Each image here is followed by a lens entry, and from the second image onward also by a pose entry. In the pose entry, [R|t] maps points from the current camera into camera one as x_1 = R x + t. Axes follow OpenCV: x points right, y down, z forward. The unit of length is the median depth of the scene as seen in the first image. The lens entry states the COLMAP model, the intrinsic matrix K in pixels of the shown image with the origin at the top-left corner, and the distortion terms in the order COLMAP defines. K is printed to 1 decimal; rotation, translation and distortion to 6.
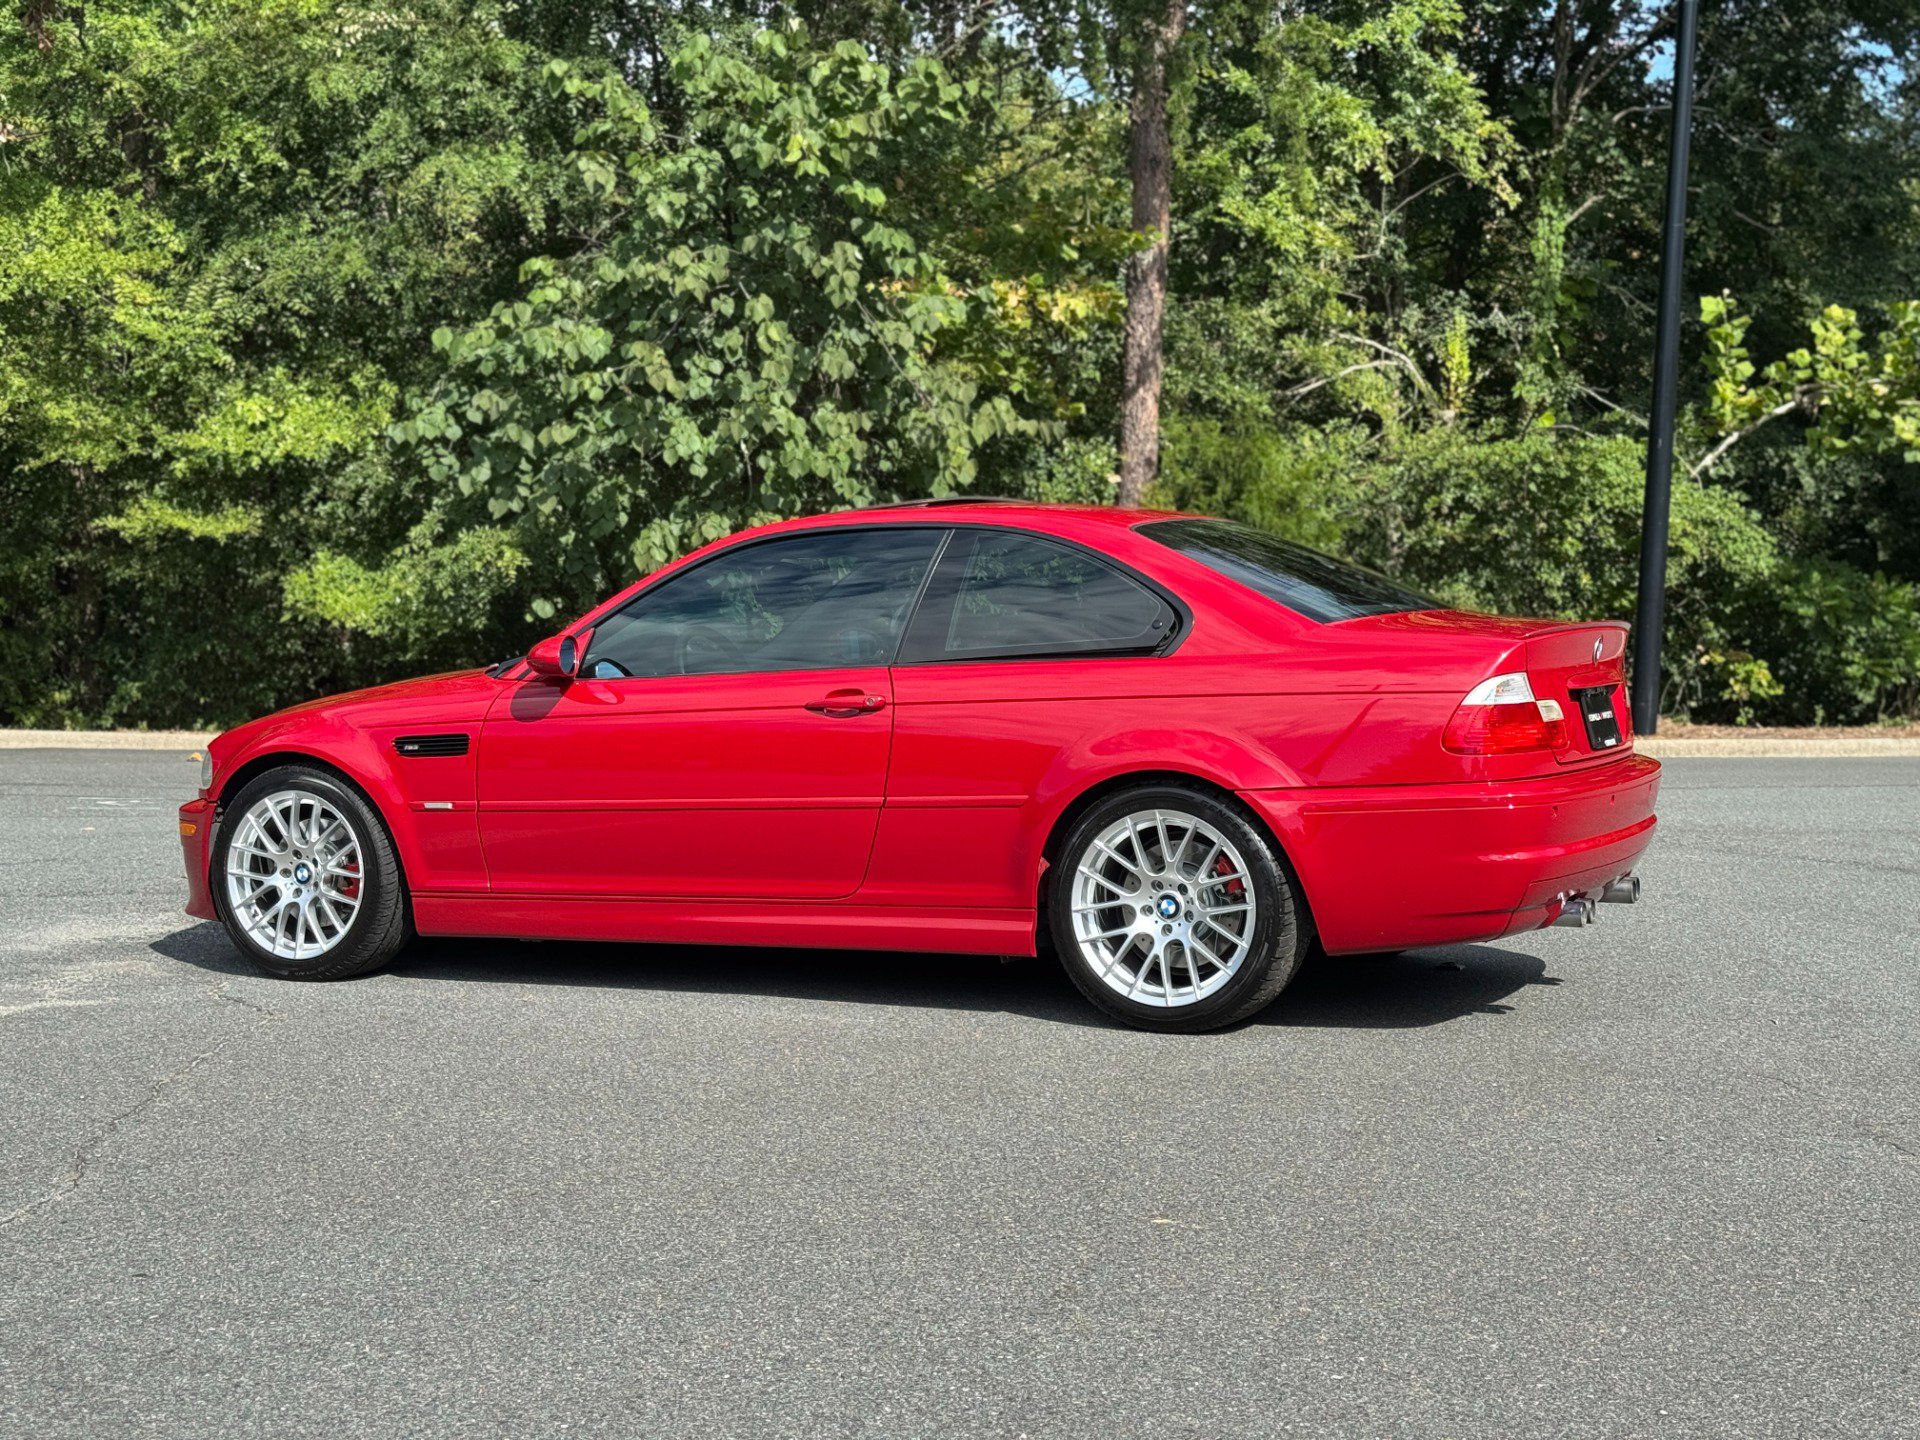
lens RADIAL K [[2669.1, 0, 928.6], [0, 2669.1, 764.5], [0, 0, 1]] dist [0.135691, 0.000000]
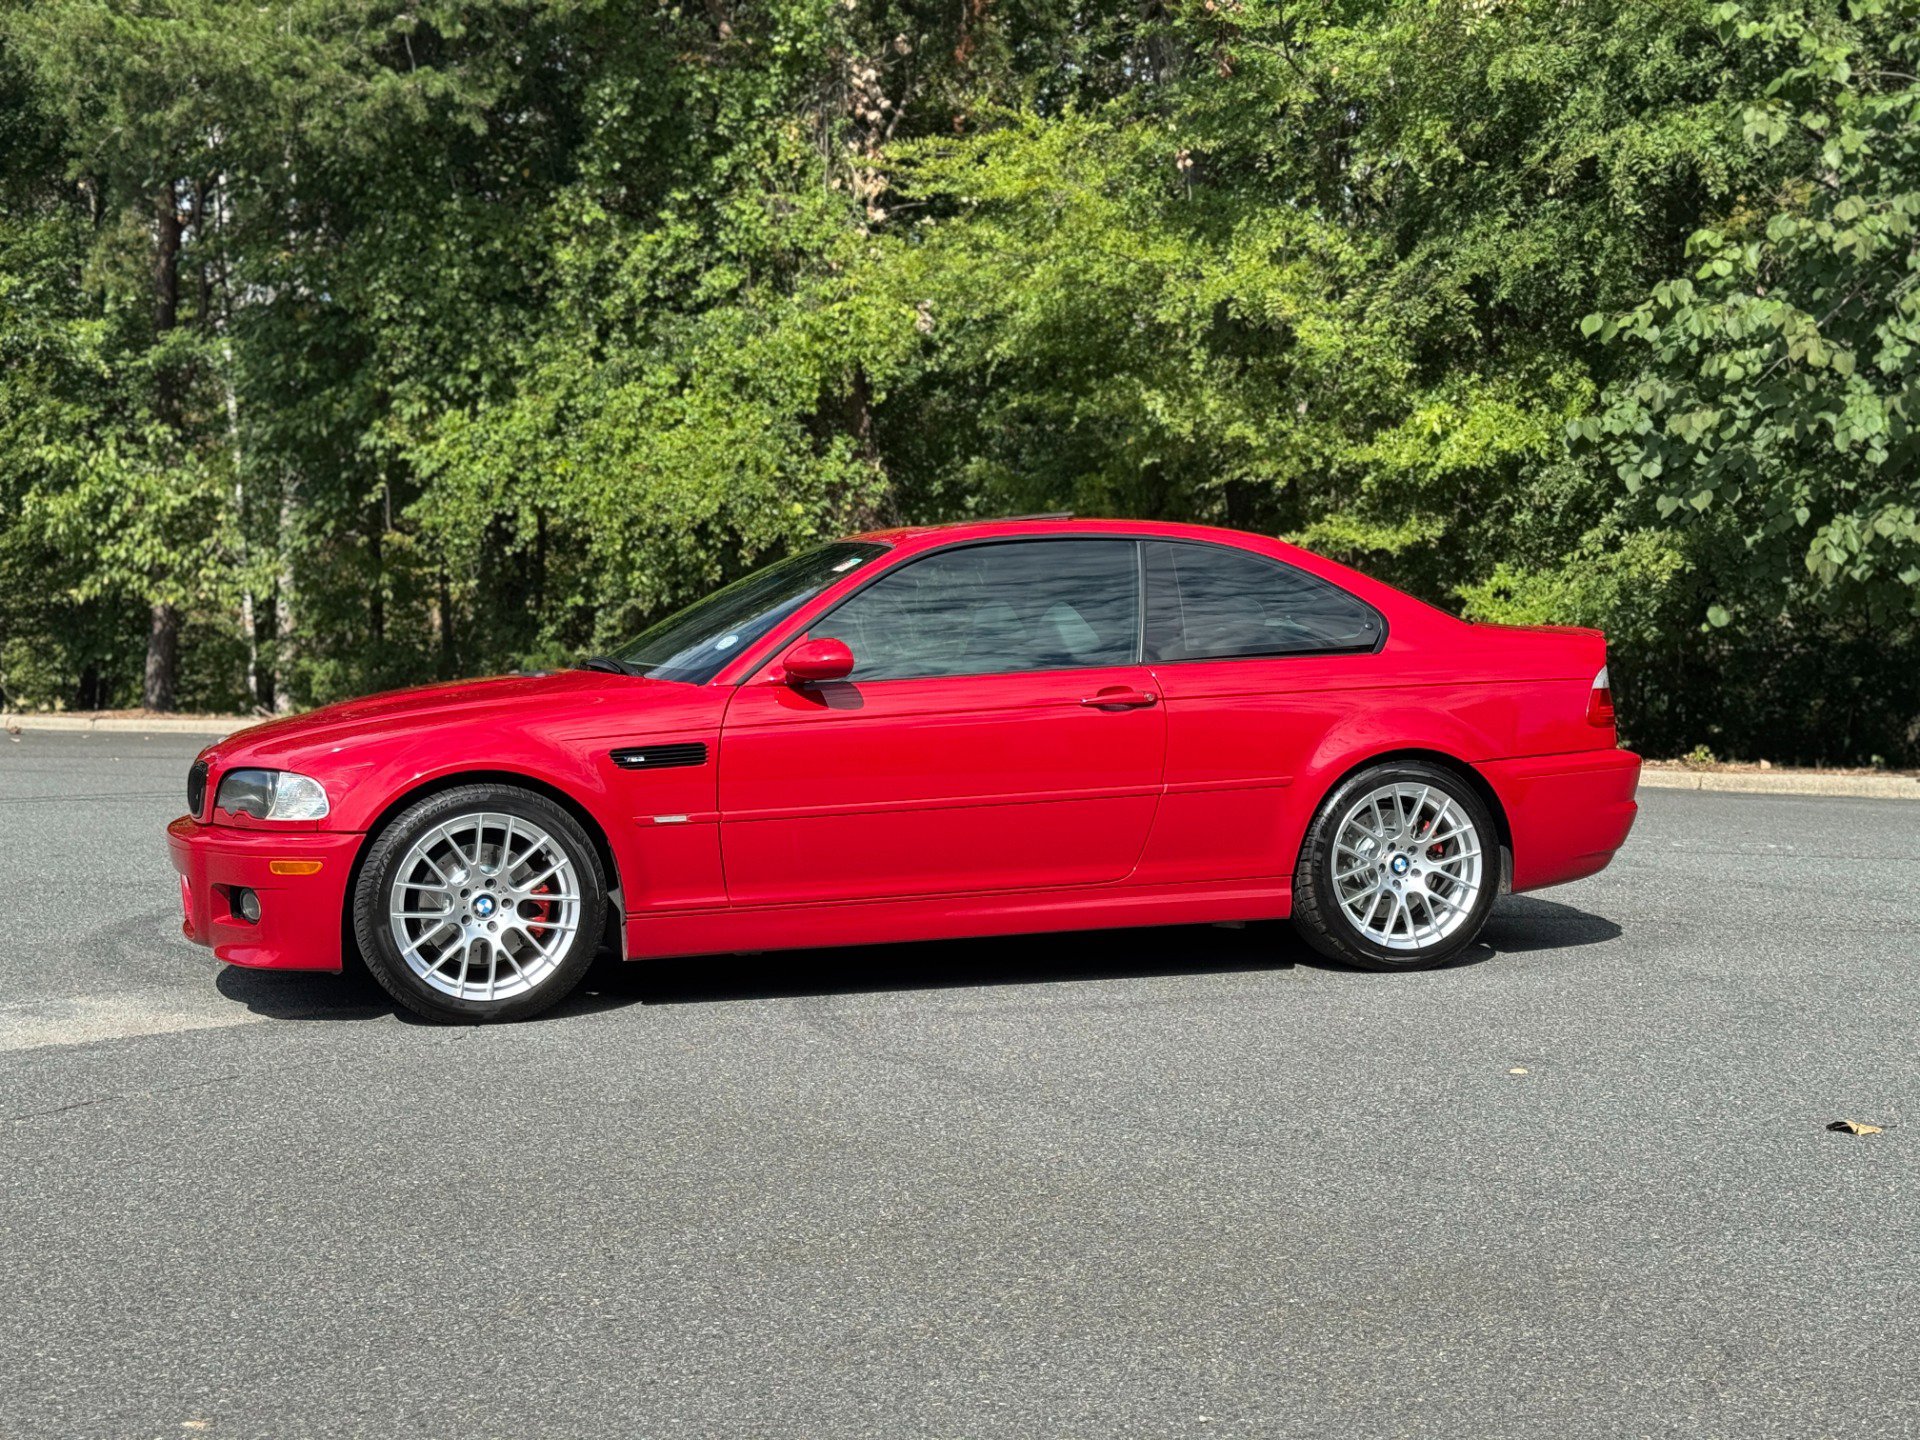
lens RADIAL K [[2669.1, 0, 963.2], [0, 2669.1, 725.9], [0, 0, 1]] dist [0.135691, 0.000000]
pose [[0.816993, 0.017273, -0.576389, 0.169078], [-0.030042, 0.999469, -0.012632, -0.004568], [0.575865, 0.027636, 0.817078, 0.126316]]
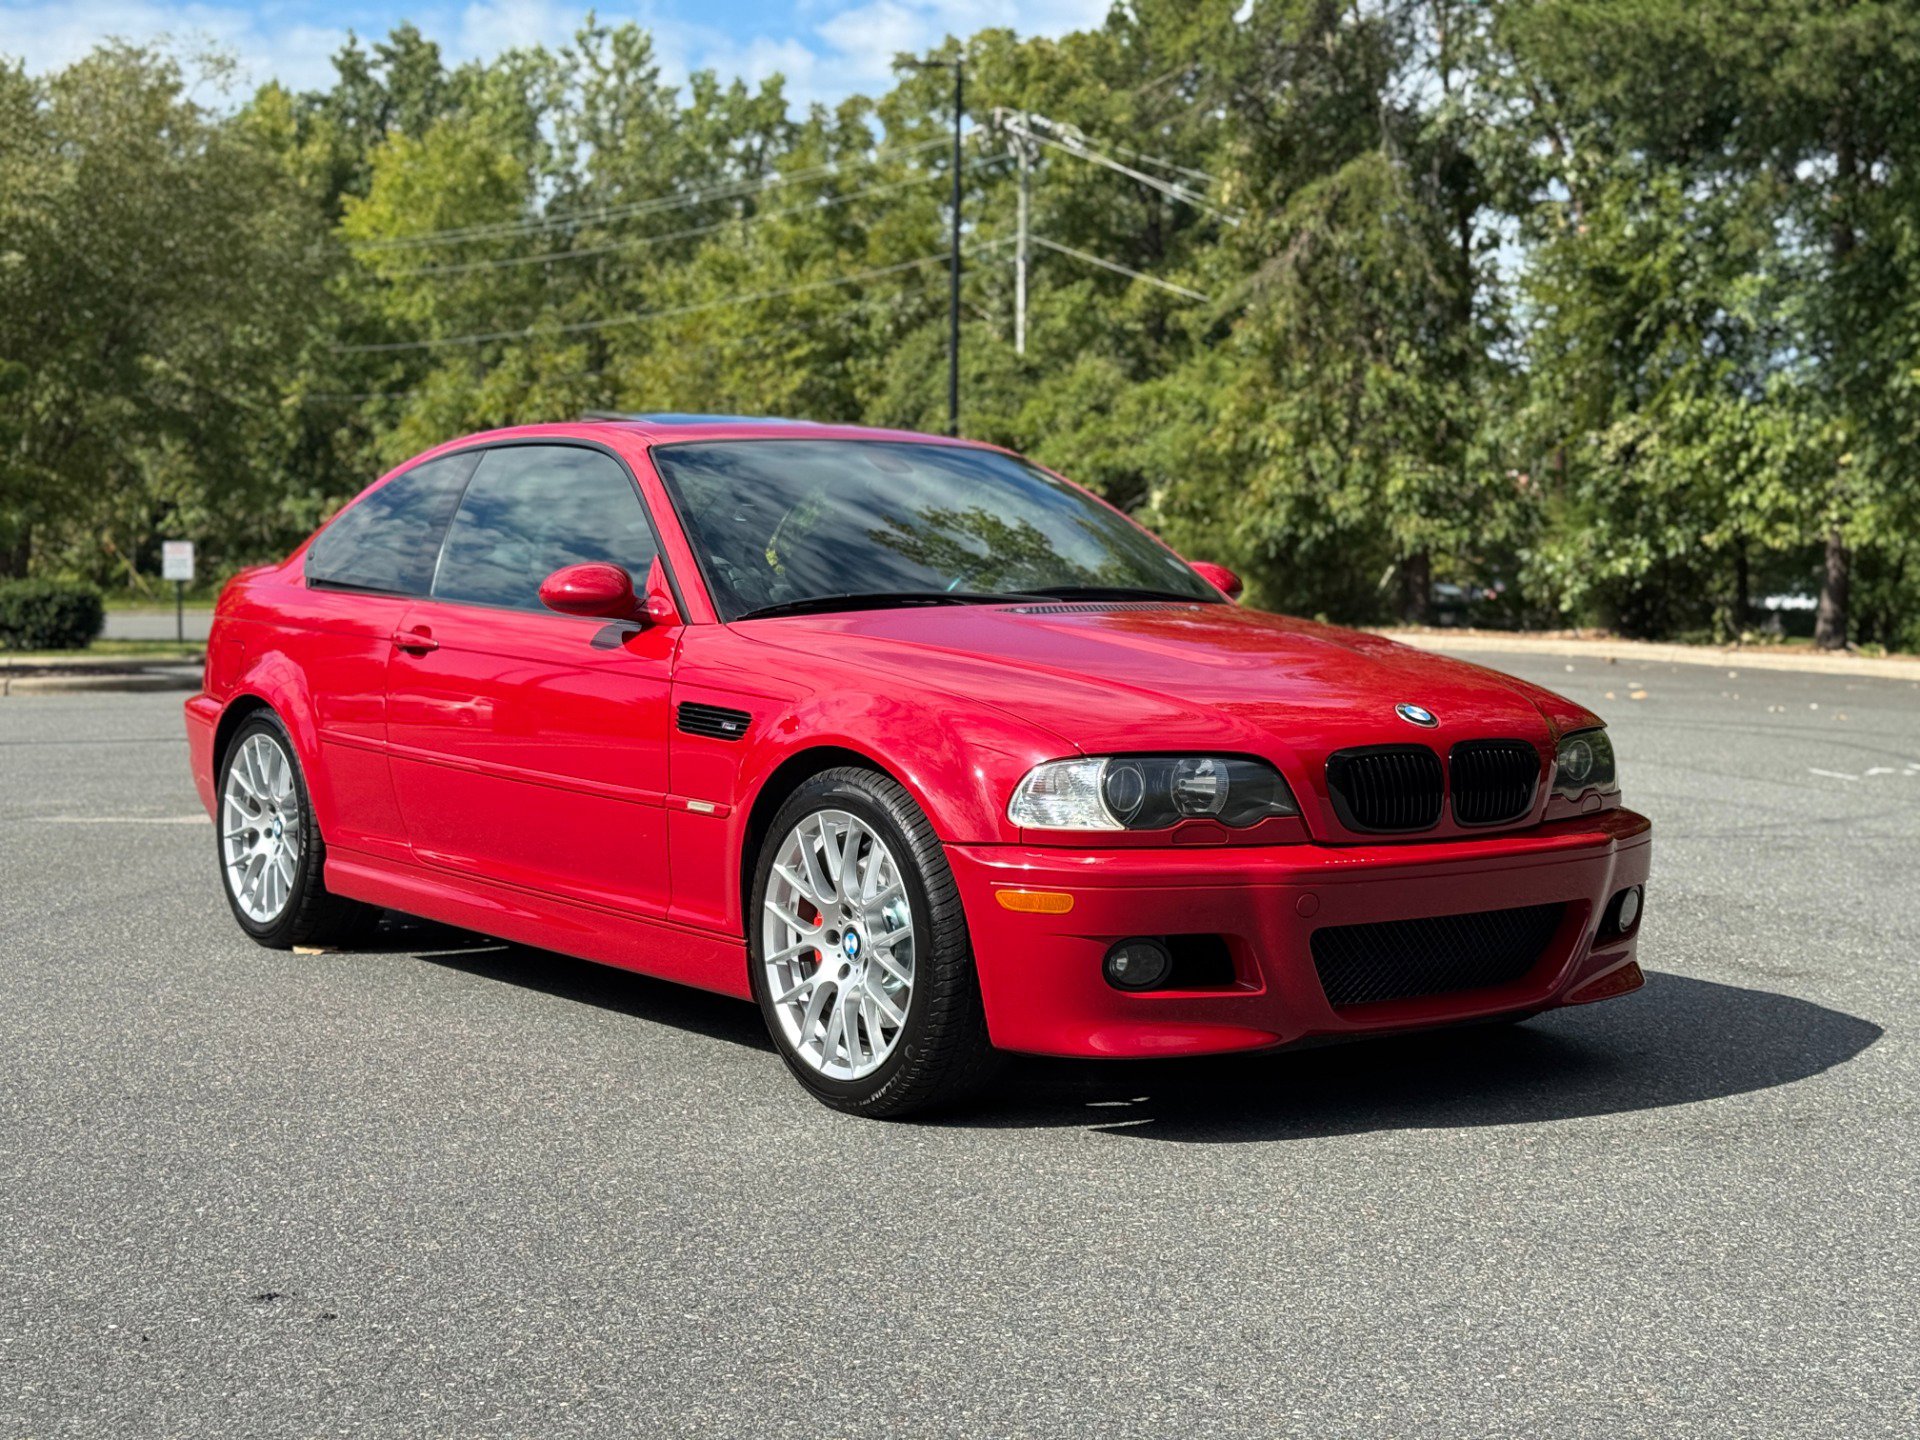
lens RADIAL K [[2669.1, 0, 941.7], [0, 2669.1, 719.5], [0, 0, 1]] dist [0.135691, 0.000000]
pose [[0.078382, 0.052990, -0.995514, 0.441149], [-0.058097, 0.997132, 0.048502, -0.022967], [0.995229, 0.054034, 0.081236, 0.456555]]
